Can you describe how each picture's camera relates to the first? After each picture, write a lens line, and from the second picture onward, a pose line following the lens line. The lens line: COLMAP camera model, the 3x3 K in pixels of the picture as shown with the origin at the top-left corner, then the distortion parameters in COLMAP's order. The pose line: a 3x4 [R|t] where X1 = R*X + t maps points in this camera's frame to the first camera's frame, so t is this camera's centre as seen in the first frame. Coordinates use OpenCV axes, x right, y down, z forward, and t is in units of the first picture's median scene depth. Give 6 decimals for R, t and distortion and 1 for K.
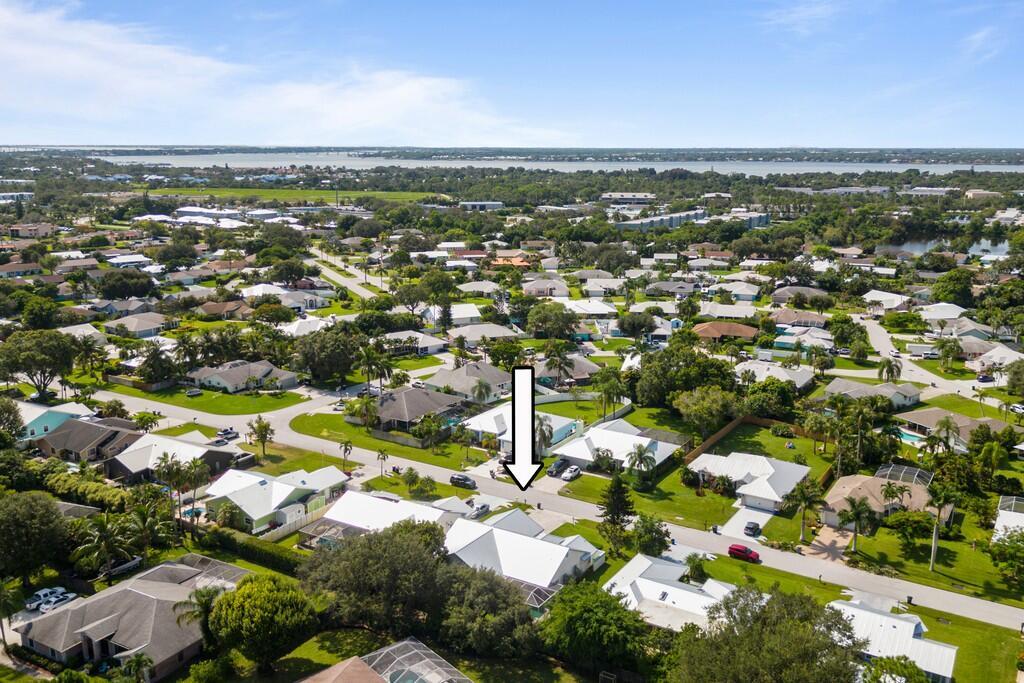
lens RADIAL K [[859.7, 0, 499.4], [0, 859.7, 328.4], [0, 0, 1]] dist [0.096087, -0.161904]
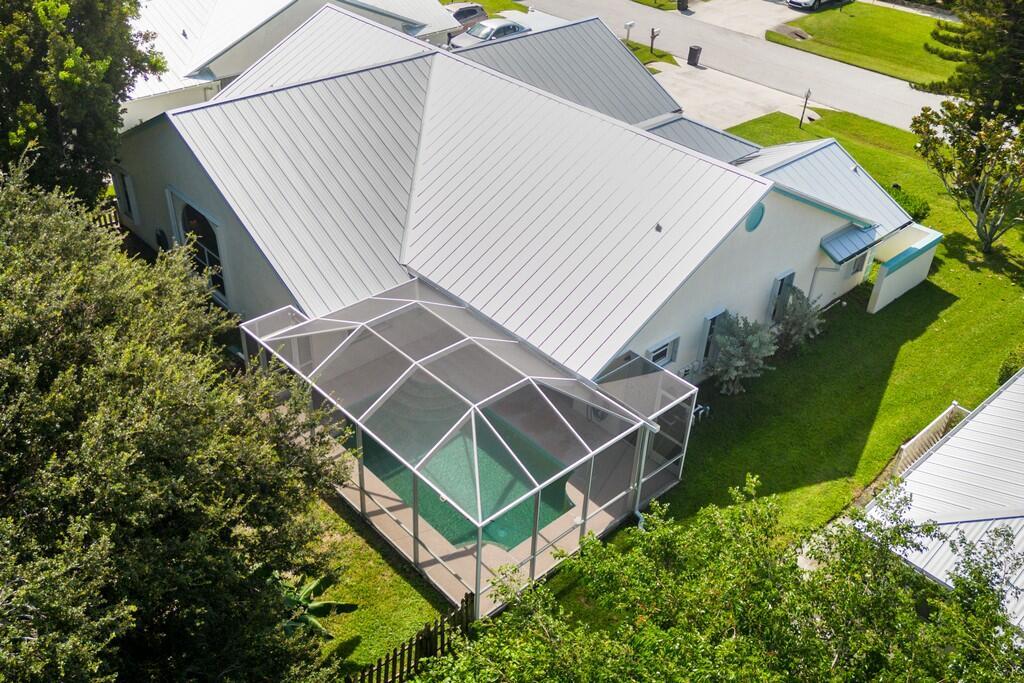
lens RADIAL K [[859.7, 0, 499.4], [0, 859.7, 328.4], [0, 0, 1]] dist [0.096087, -0.161904]
pose [[0.965571, 0.174258, -0.193150, 0.063030], [-0.088271, 0.917906, 0.386855, 0.209206], [0.244706, -0.356487, 0.901685, 0.783053]]
